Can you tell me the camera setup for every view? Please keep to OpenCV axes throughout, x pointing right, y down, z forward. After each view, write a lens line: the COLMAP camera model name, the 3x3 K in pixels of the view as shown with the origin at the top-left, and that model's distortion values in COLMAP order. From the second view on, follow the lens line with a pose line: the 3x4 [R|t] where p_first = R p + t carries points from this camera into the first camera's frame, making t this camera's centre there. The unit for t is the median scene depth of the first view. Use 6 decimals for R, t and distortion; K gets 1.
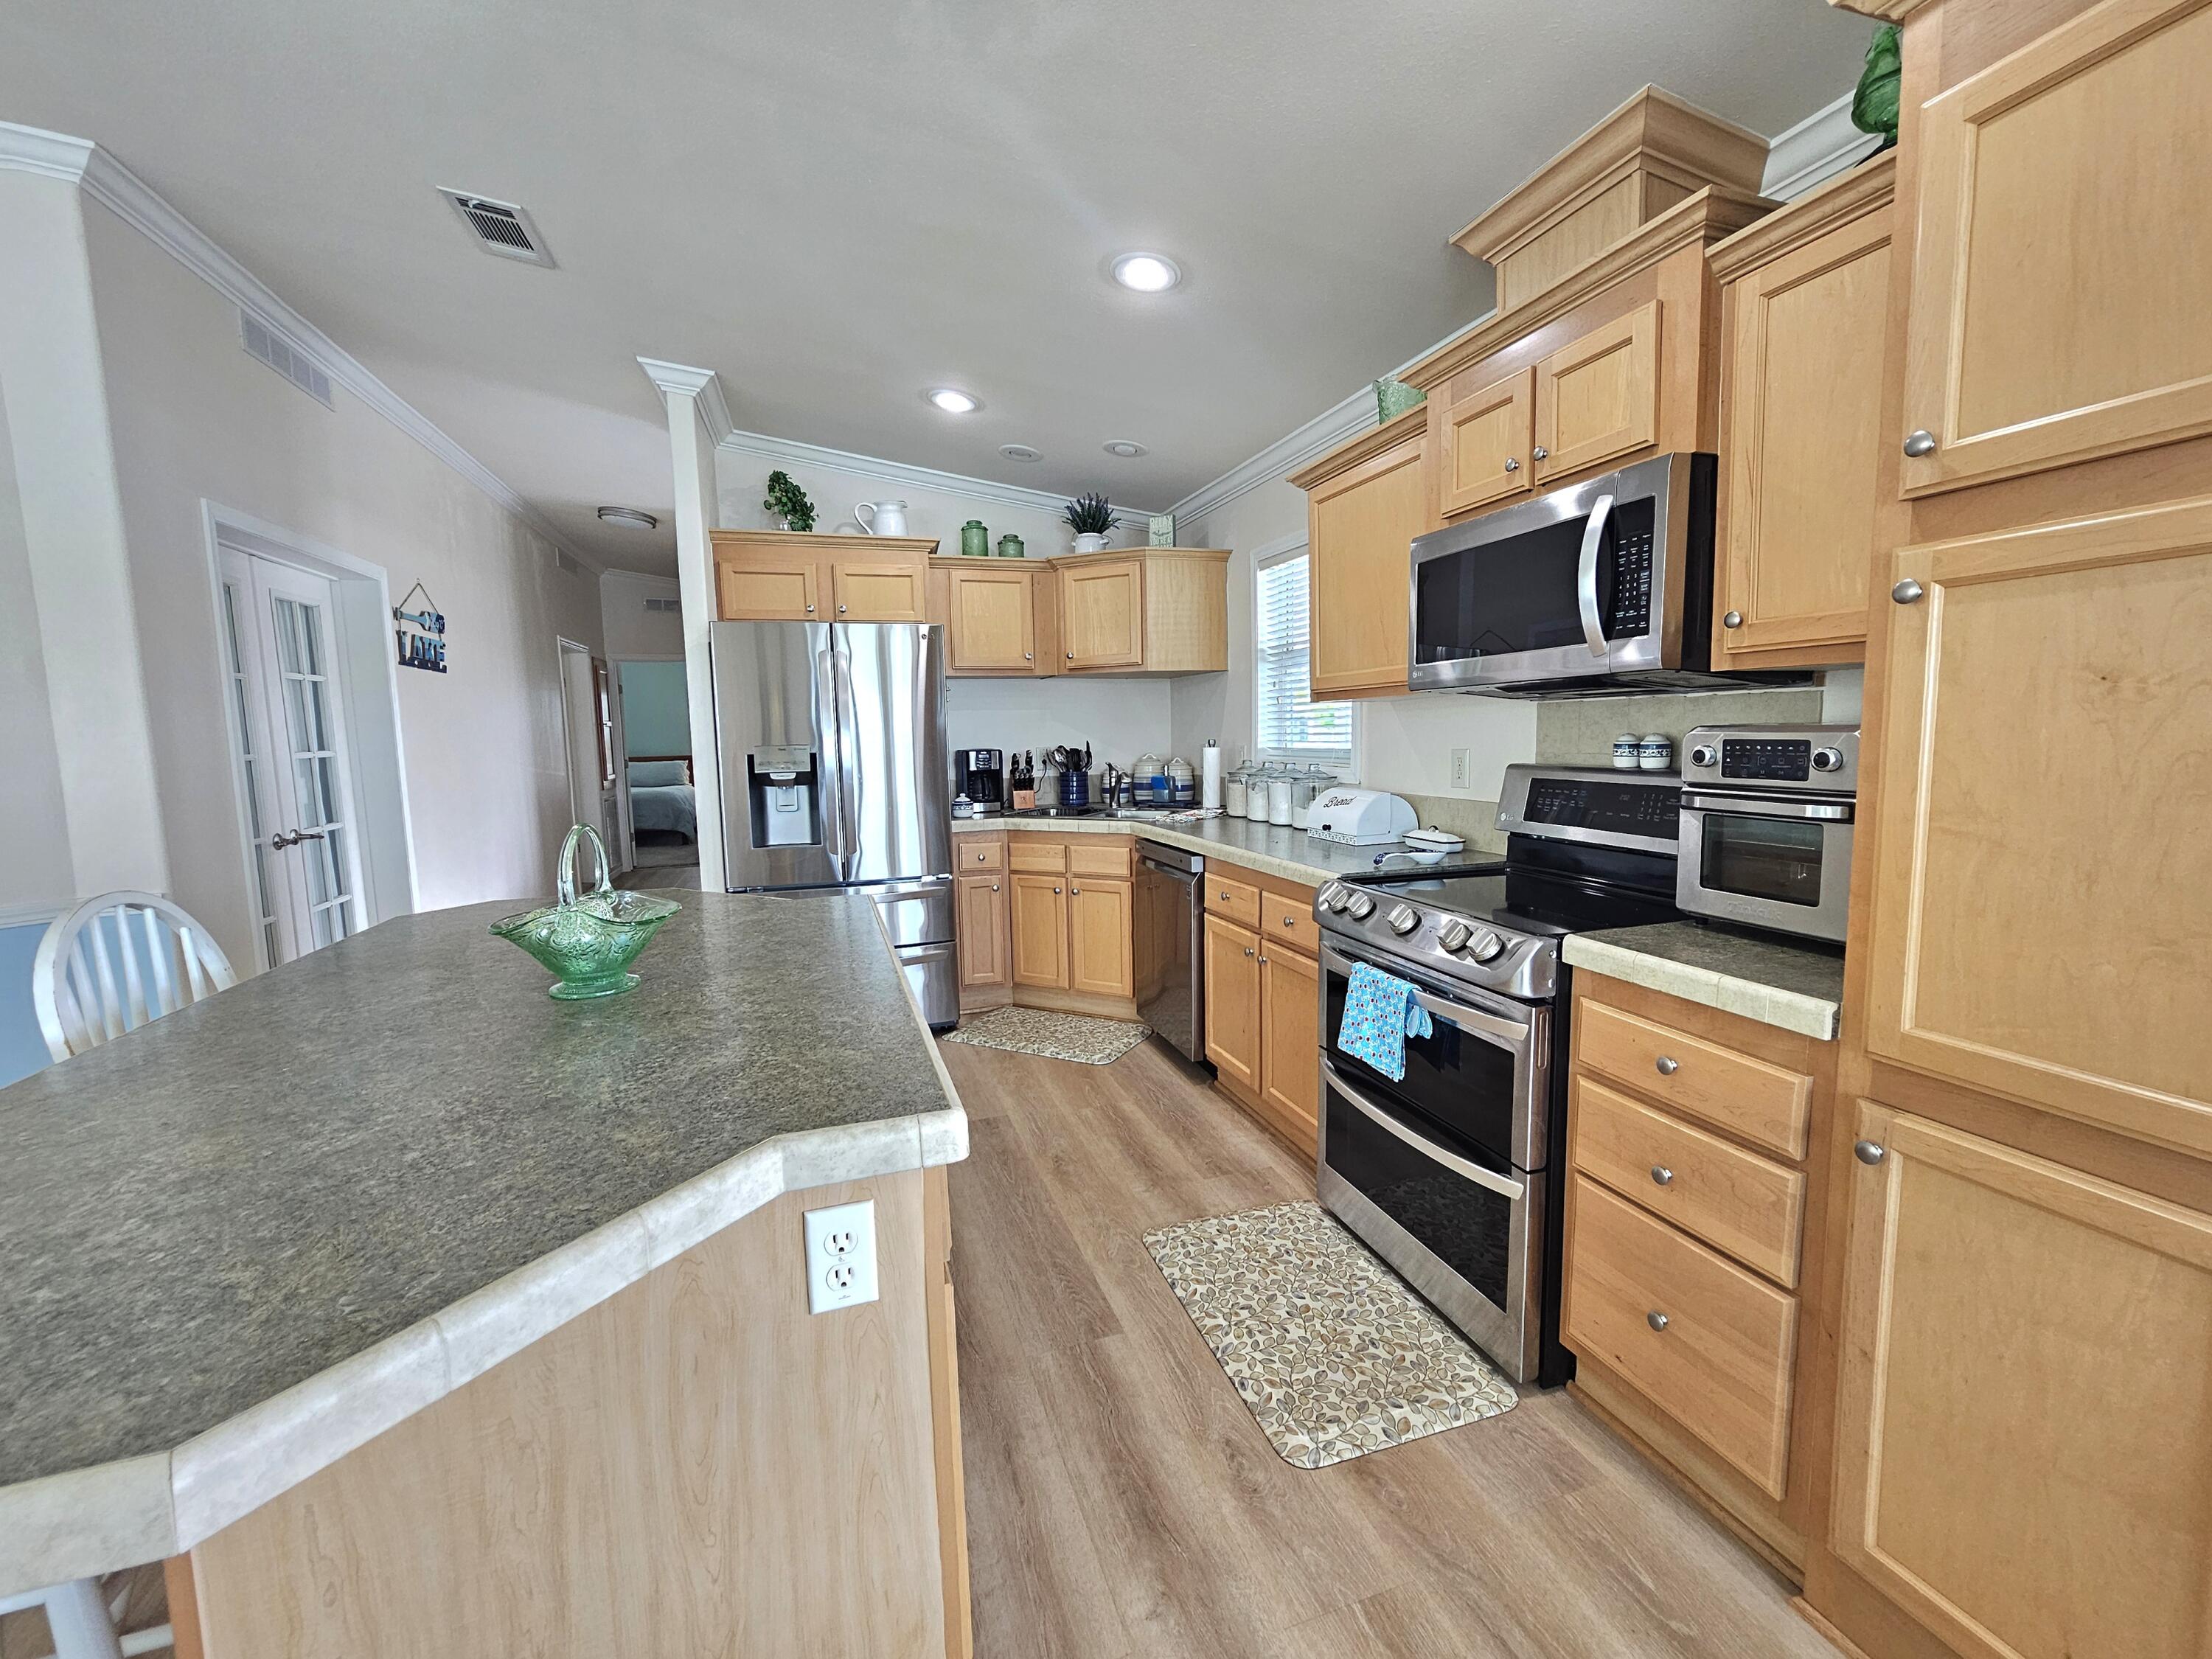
lens RADIAL K [[899.8, 0, 1113.5], [0, 899.8, 815.4], [0, 0, 1]] dist [-0.006537, 0.000881]
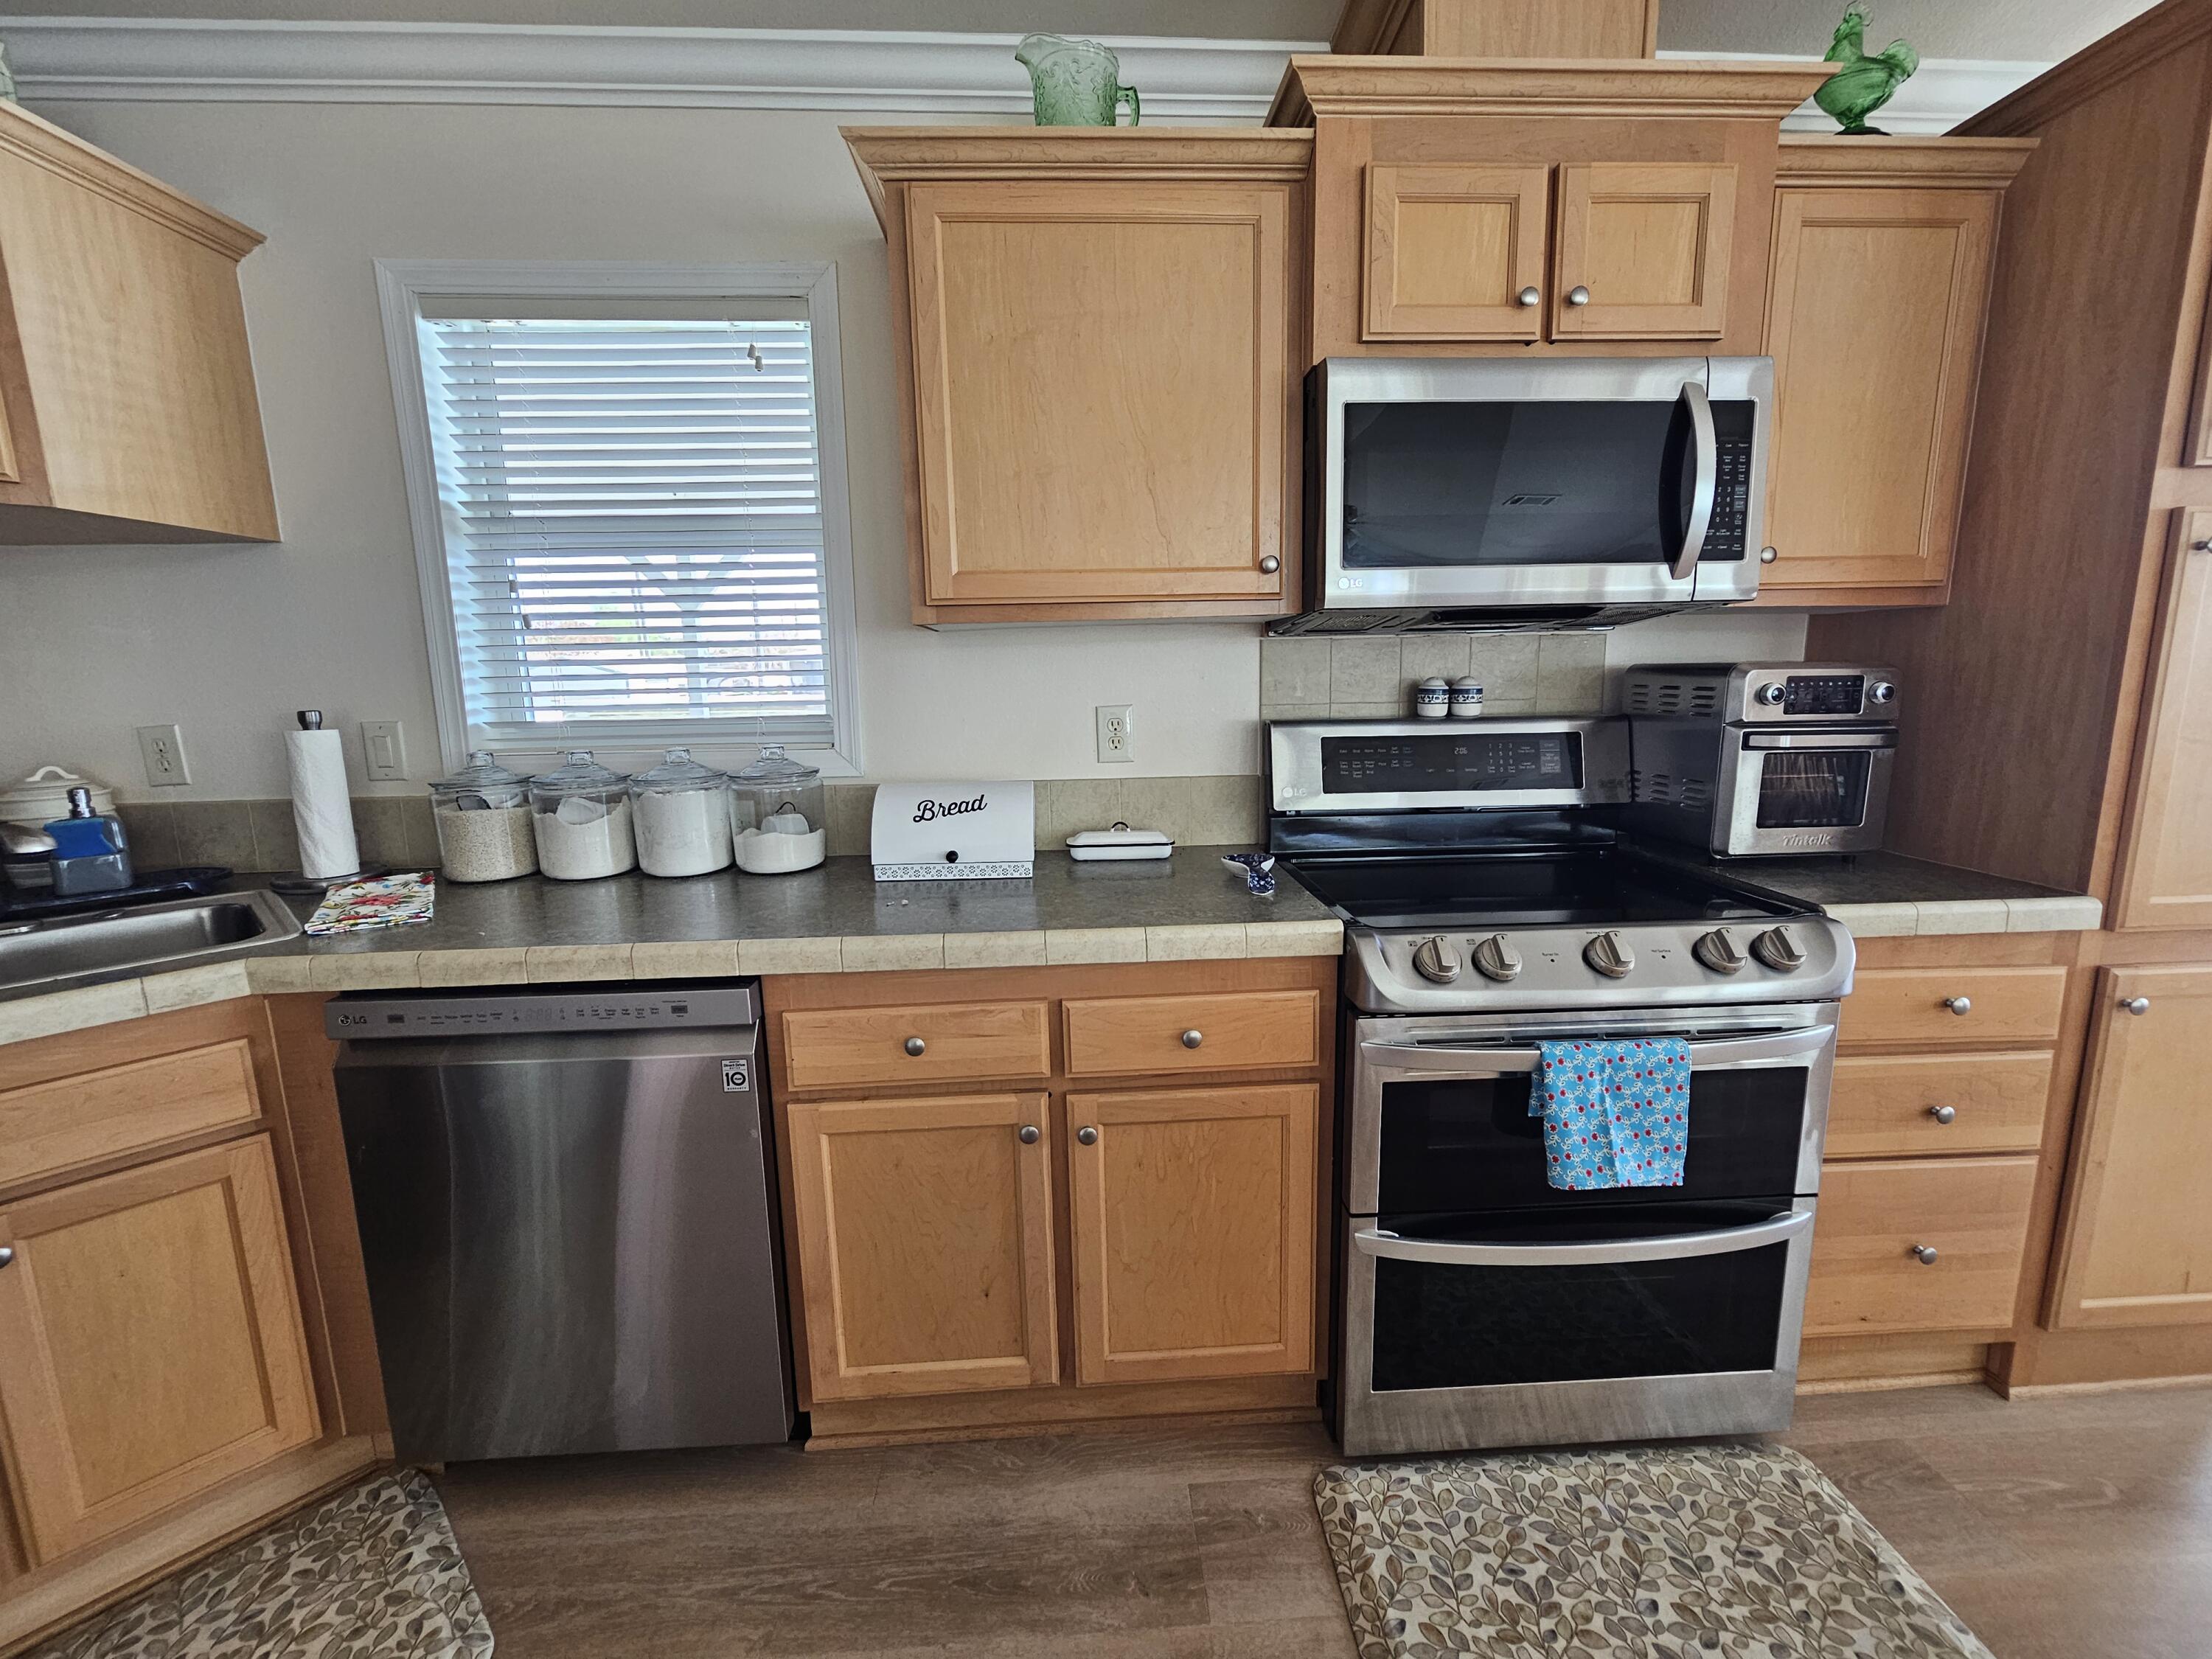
lens RADIAL K [[898.2, 0, 1103.5], [0, 898.2, 822.1], [0, 0, 1]] dist [0.001040, -0.000143]
pose [[0.272874, -0.147337, 0.950701, -0.368709], [0.104373, 0.986904, 0.122990, -0.093956], [-0.956371, 0.065667, 0.284679, 1.075913]]
